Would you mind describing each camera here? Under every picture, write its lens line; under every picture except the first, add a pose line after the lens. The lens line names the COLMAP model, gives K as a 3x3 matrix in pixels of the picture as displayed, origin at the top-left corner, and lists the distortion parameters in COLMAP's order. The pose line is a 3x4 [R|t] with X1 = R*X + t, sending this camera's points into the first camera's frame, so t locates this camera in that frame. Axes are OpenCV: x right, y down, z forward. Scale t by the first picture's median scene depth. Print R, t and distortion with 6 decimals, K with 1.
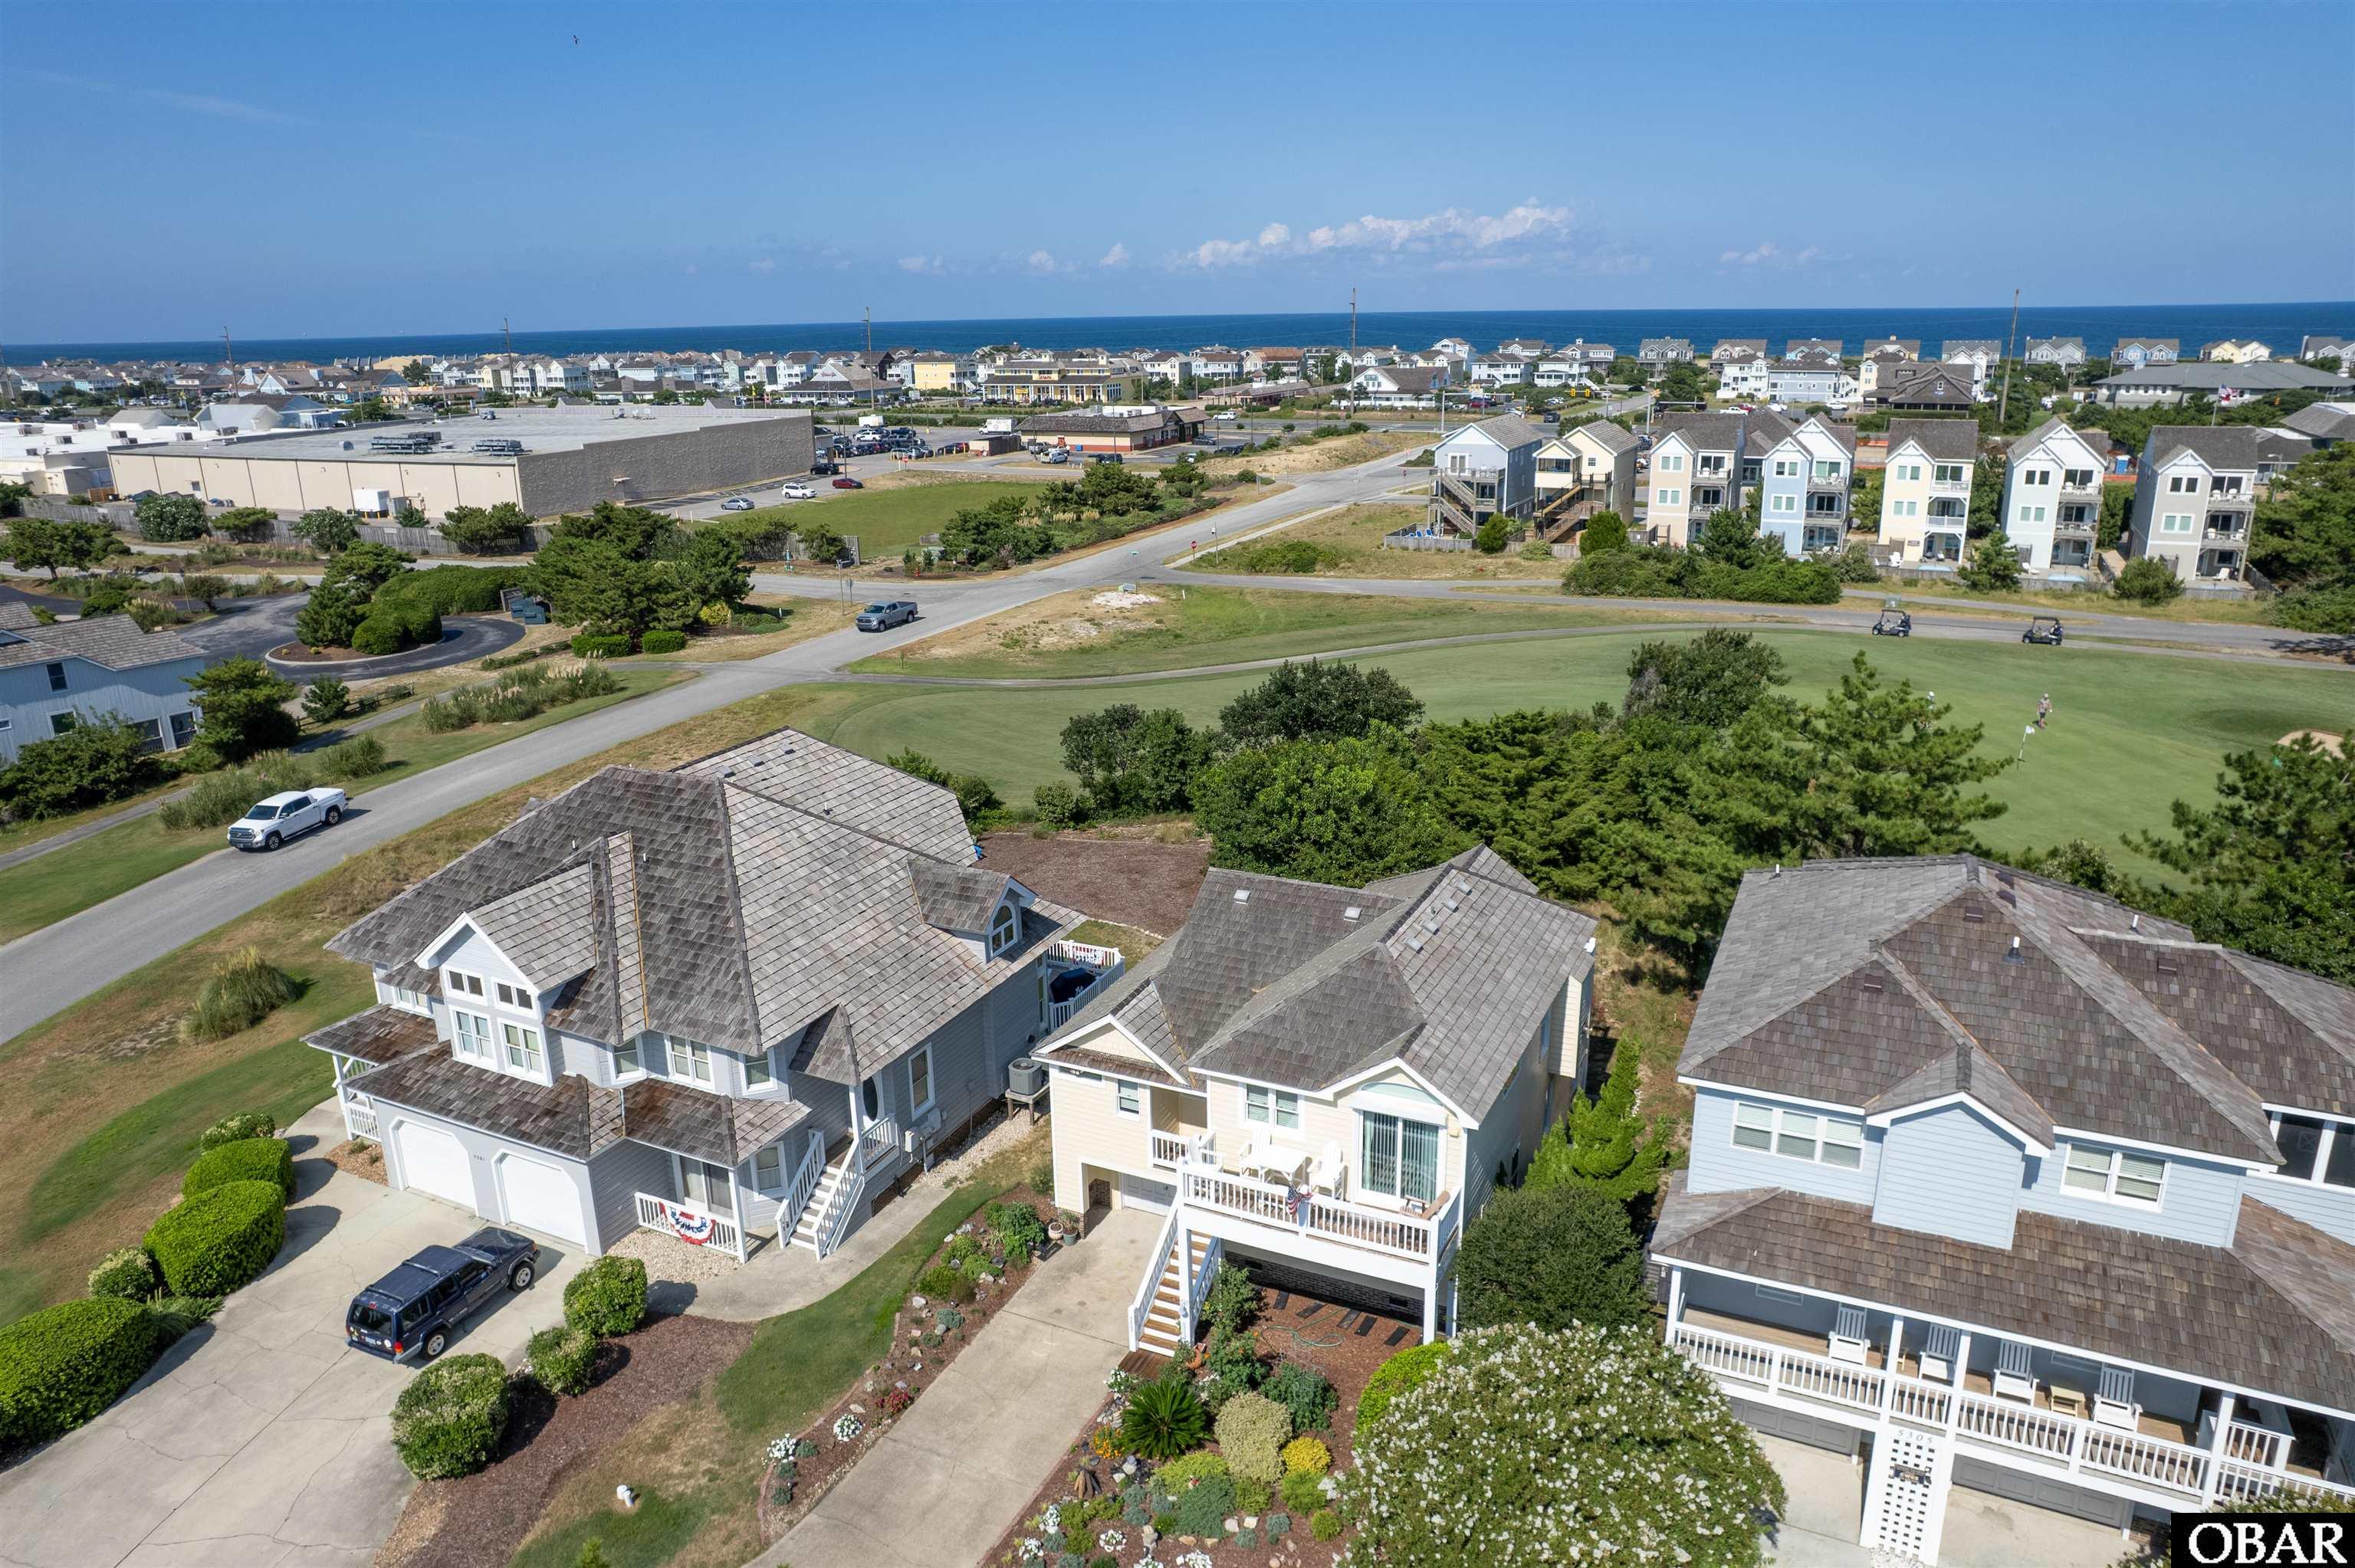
lens RADIAL K [[1548.1, 0, 1177.5], [0, 1548.1, 784.0], [0, 0, 1]] dist [-0.051225, 0.001616]
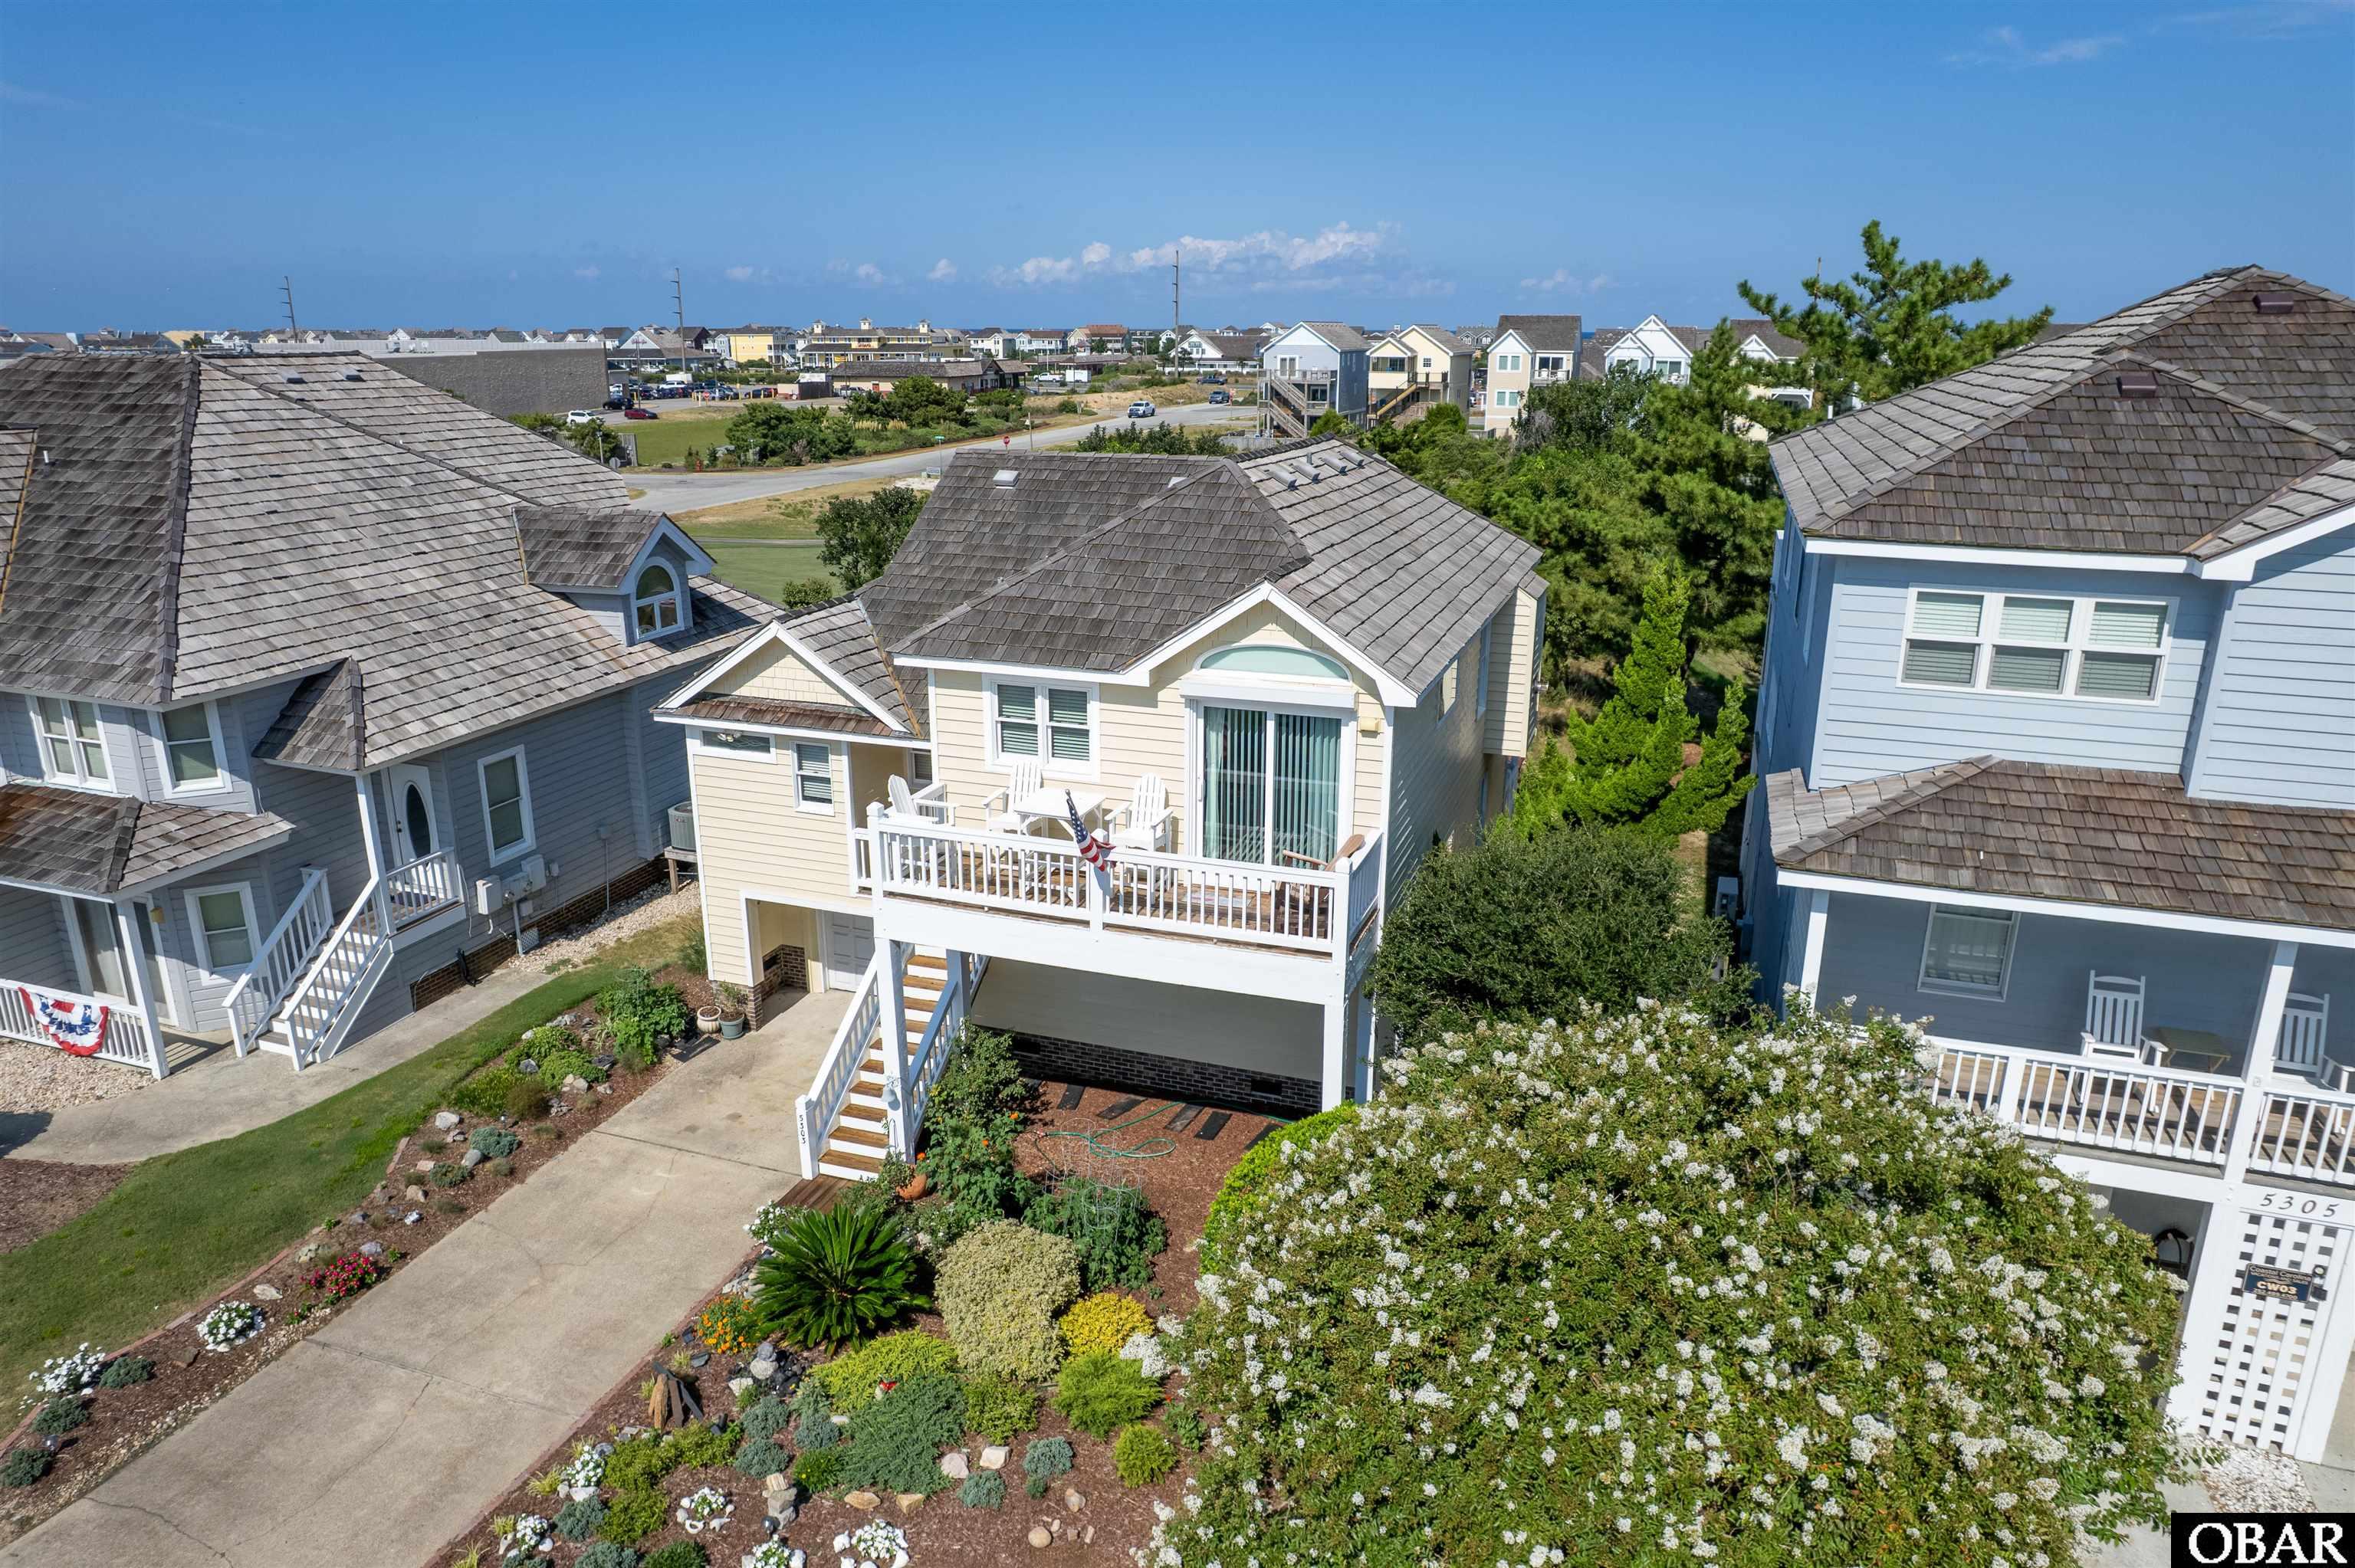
lens RADIAL K [[1508.8, 0, 1178.1], [0, 1508.8, 782.1], [0, 0, 1]] dist [-0.079638, 0.069517]
pose [[0.993802, -0.011546, 0.110560, 0.040937], [0.011925, 0.999925, -0.002764, 0.192954], [-0.110520, 0.004065, 0.993866, 0.372593]]
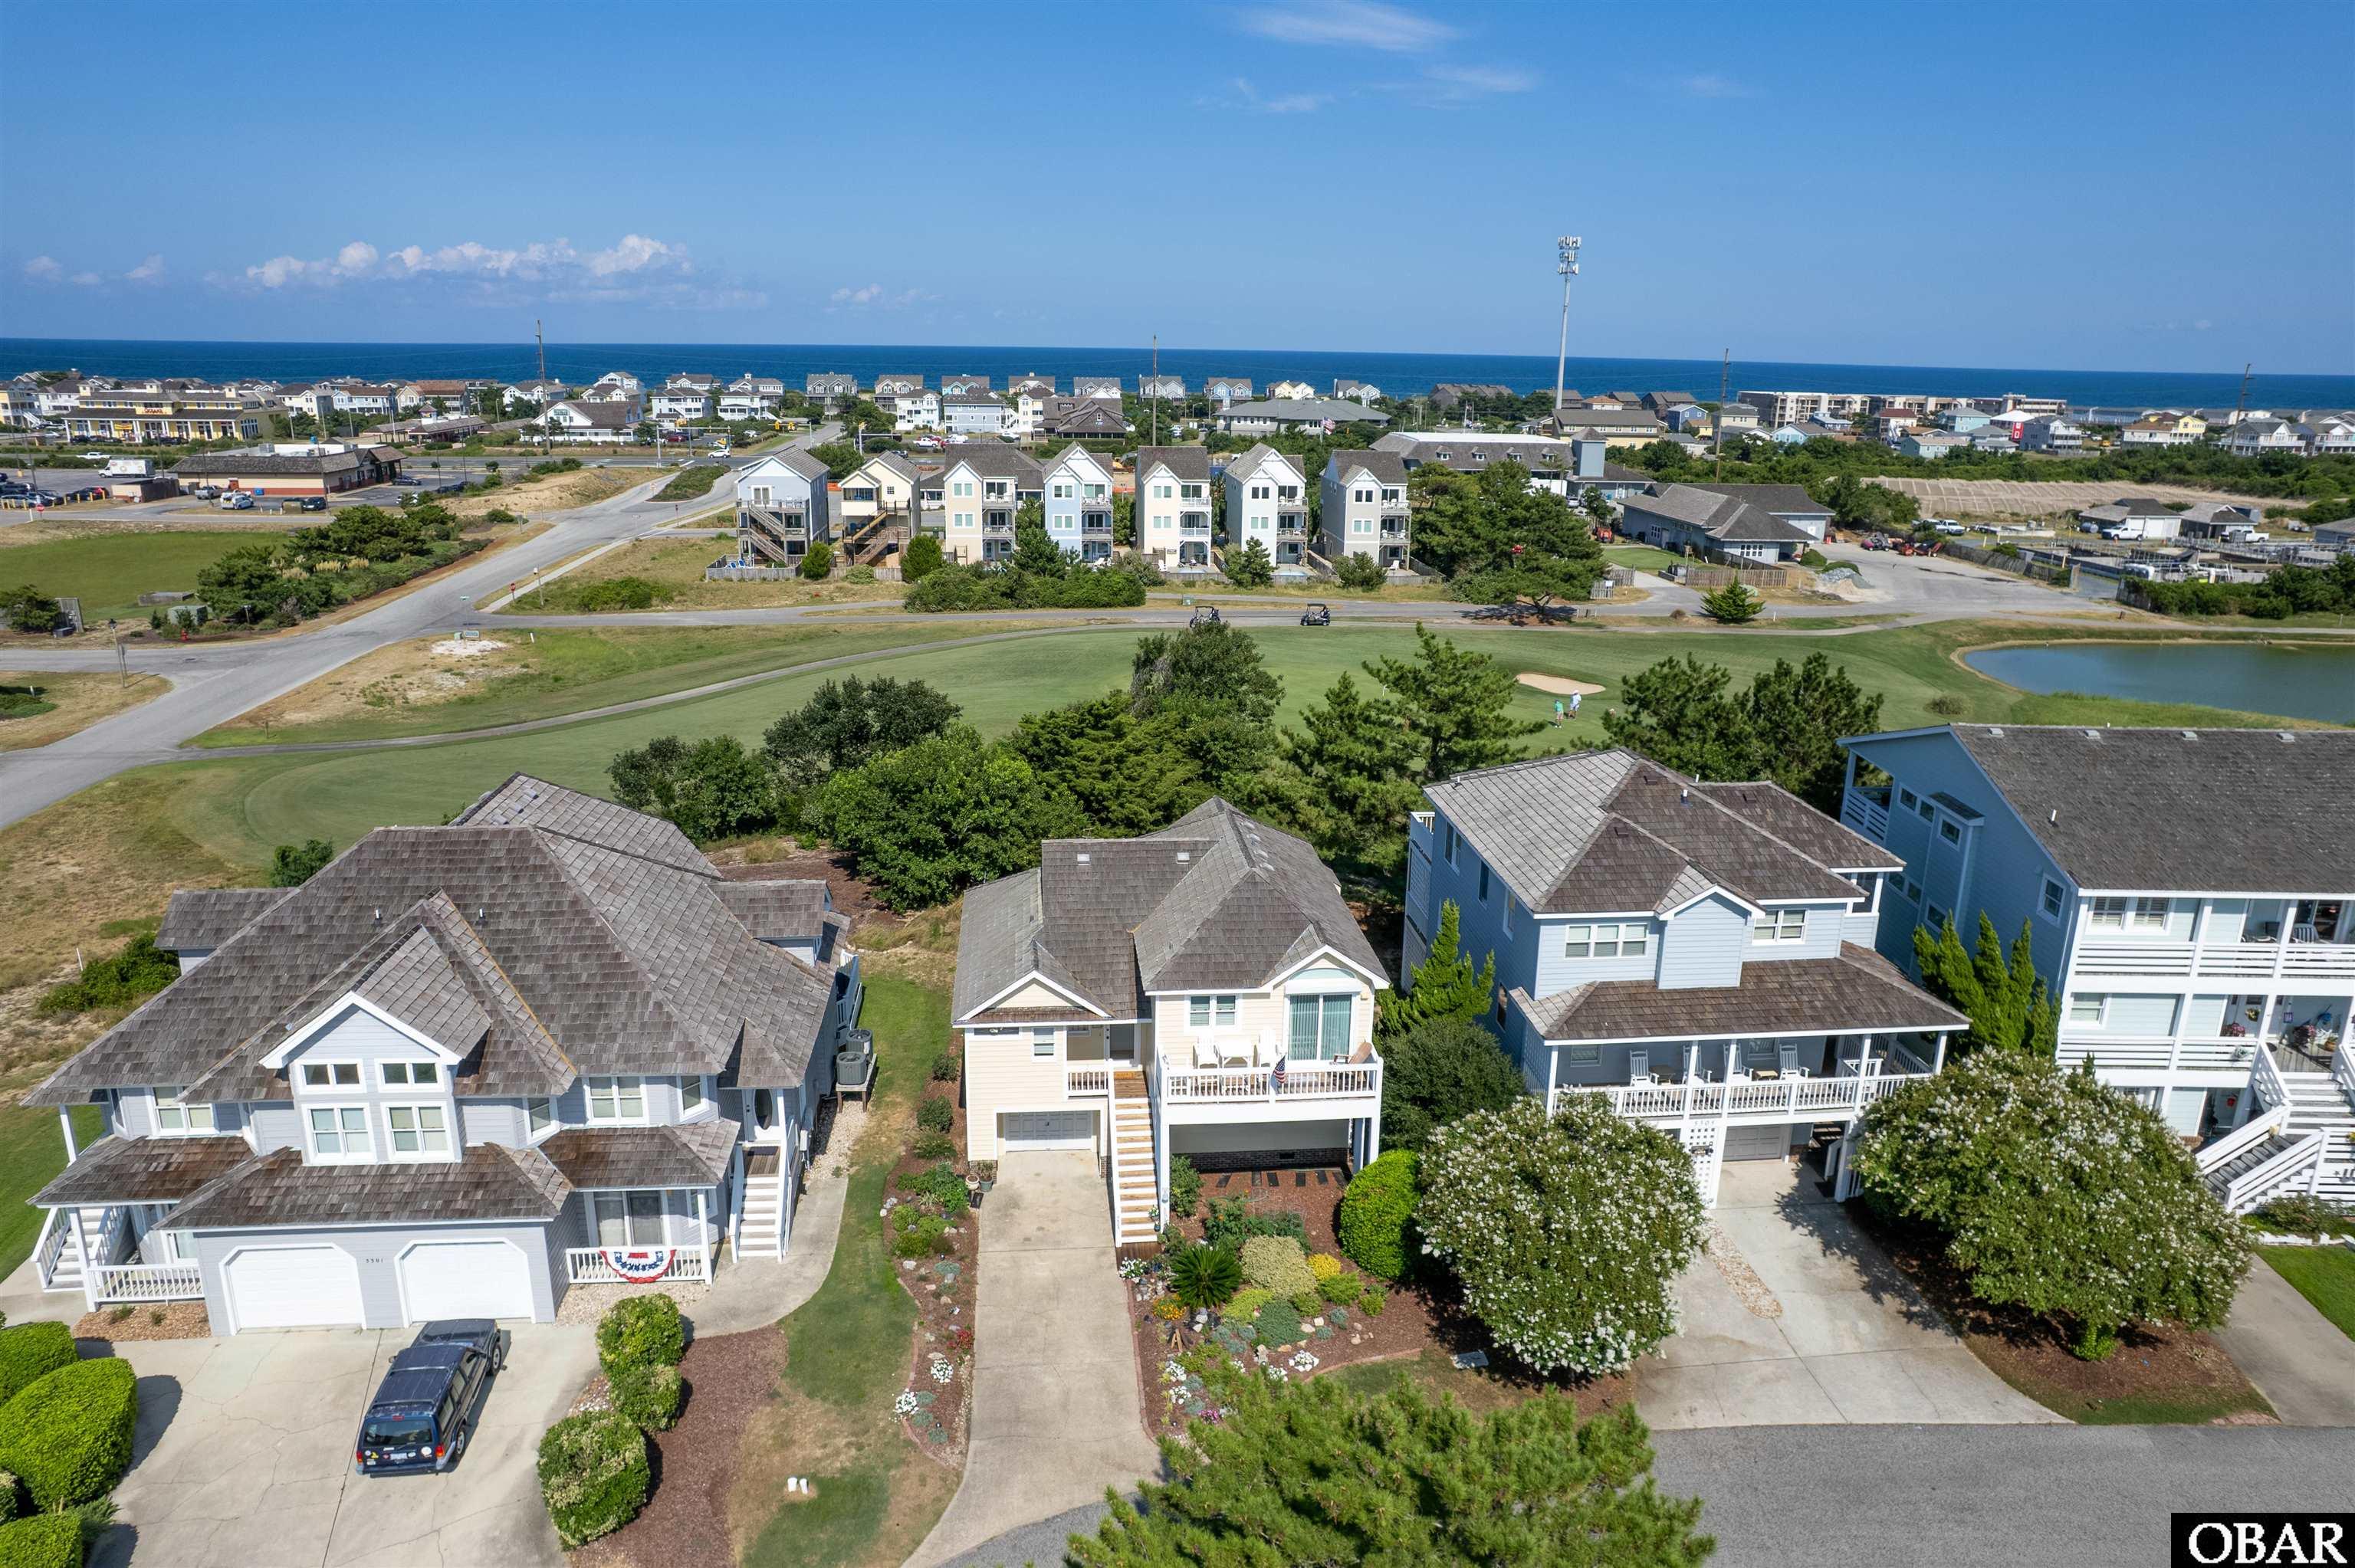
lens RADIAL K [[1532.1, 0, 1177.0], [0, 1532.1, 778.8], [0, 0, 1]] dist [-0.072222, 0.060724]
pose [[0.855178, -0.112371, 0.506008, -0.459145], [0.122993, 0.992329, 0.012505, 0.006657], [-0.503531, 0.051541, 0.862438, -0.030871]]
